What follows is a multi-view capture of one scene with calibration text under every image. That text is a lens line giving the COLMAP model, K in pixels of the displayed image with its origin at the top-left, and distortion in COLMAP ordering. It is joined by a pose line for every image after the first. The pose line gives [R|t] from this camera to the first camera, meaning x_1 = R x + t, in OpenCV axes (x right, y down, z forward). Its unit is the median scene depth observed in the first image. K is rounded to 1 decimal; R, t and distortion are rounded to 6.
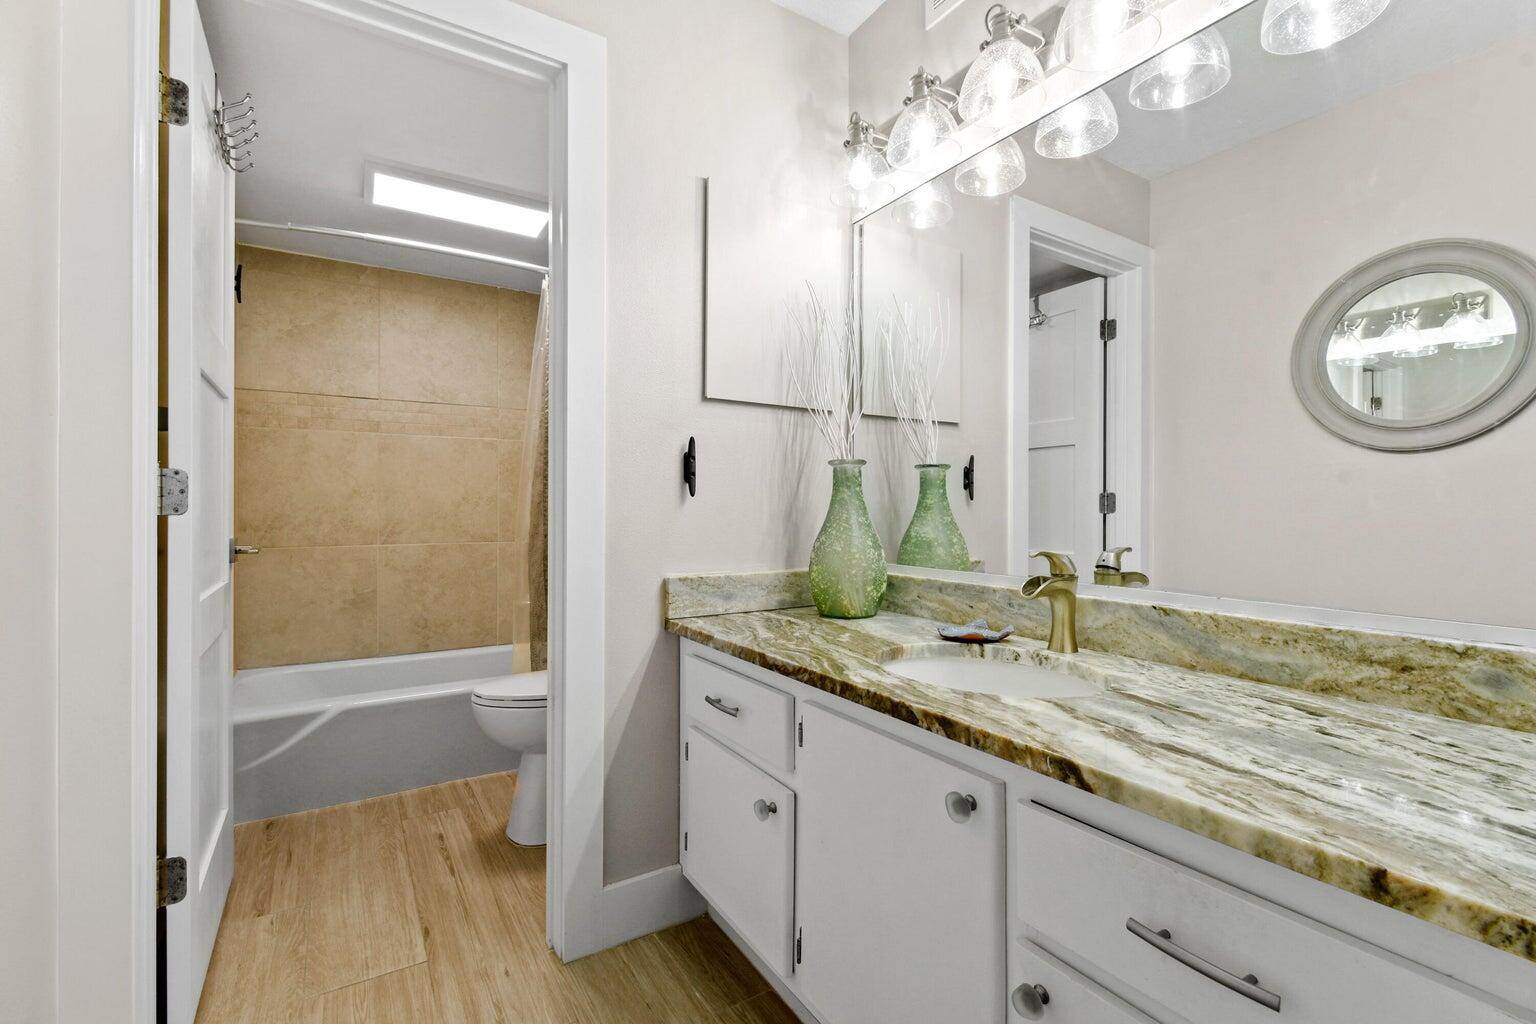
lens RADIAL K [[686.2, 0, 770.3], [0, 686.2, 501.9], [0, 0, 1]] dist [0.002004, 0.000036]
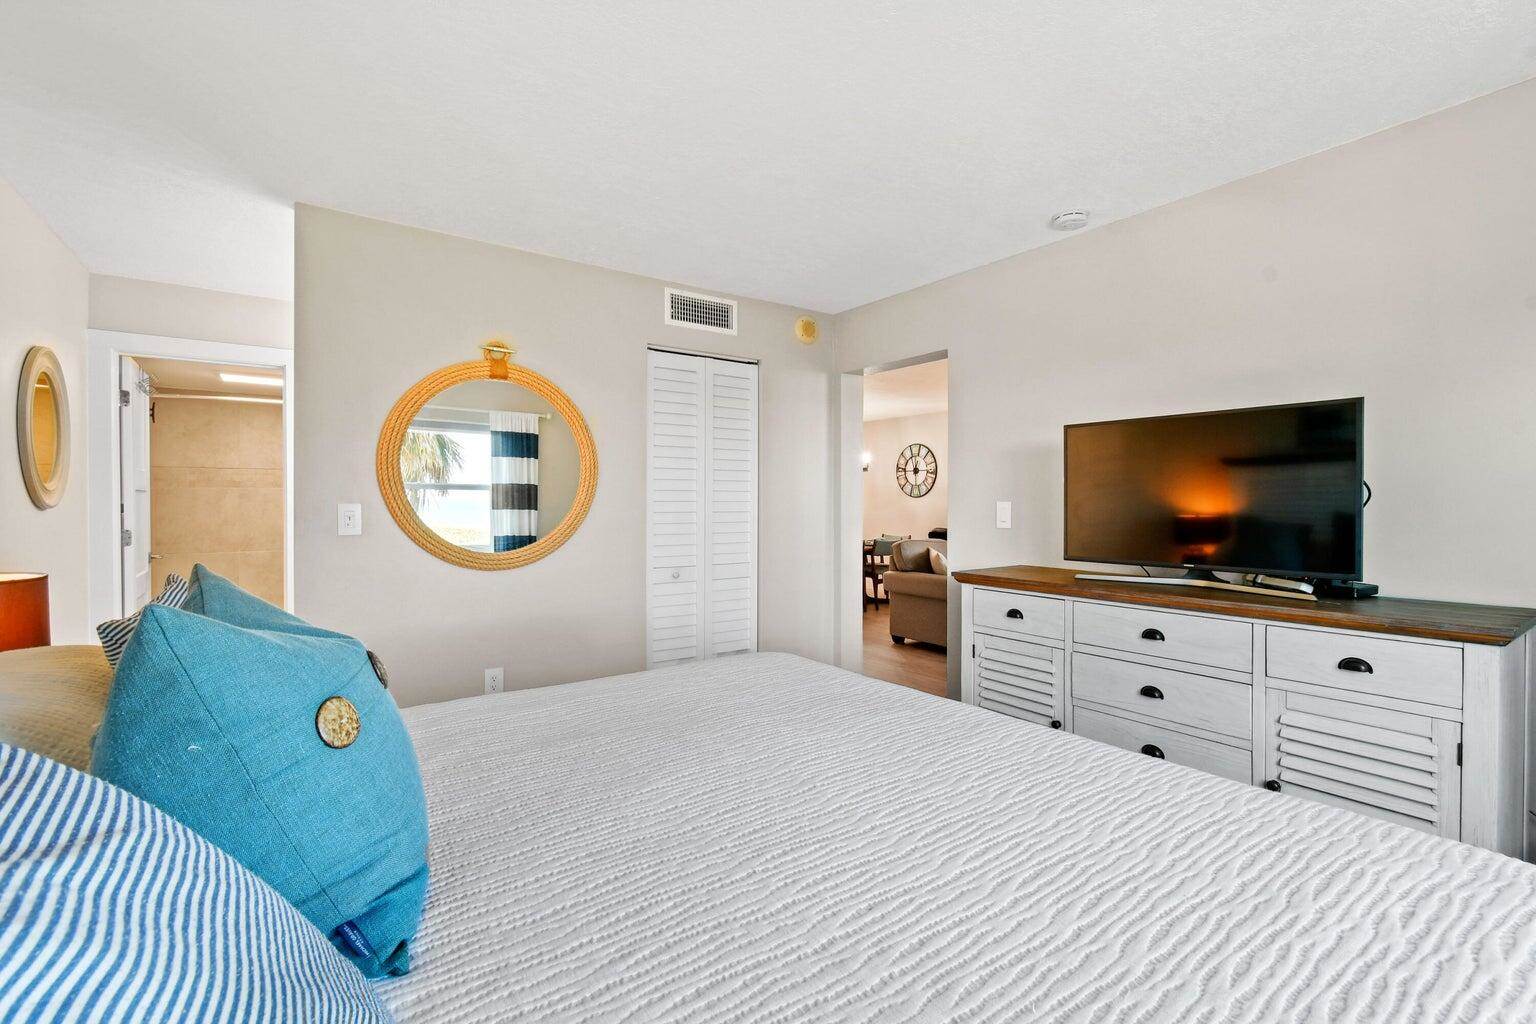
lens RADIAL K [[686.2, 0, 770.3], [0, 686.2, 501.9], [0, 0, 1]] dist [0.002004, 0.000036]
pose [[0.998002, -0.006345, 0.062866, 0.680286], [0.005812, 0.999946, 0.008664, -0.073316], [-0.062917, -0.008281, 0.997984, -0.845355]]
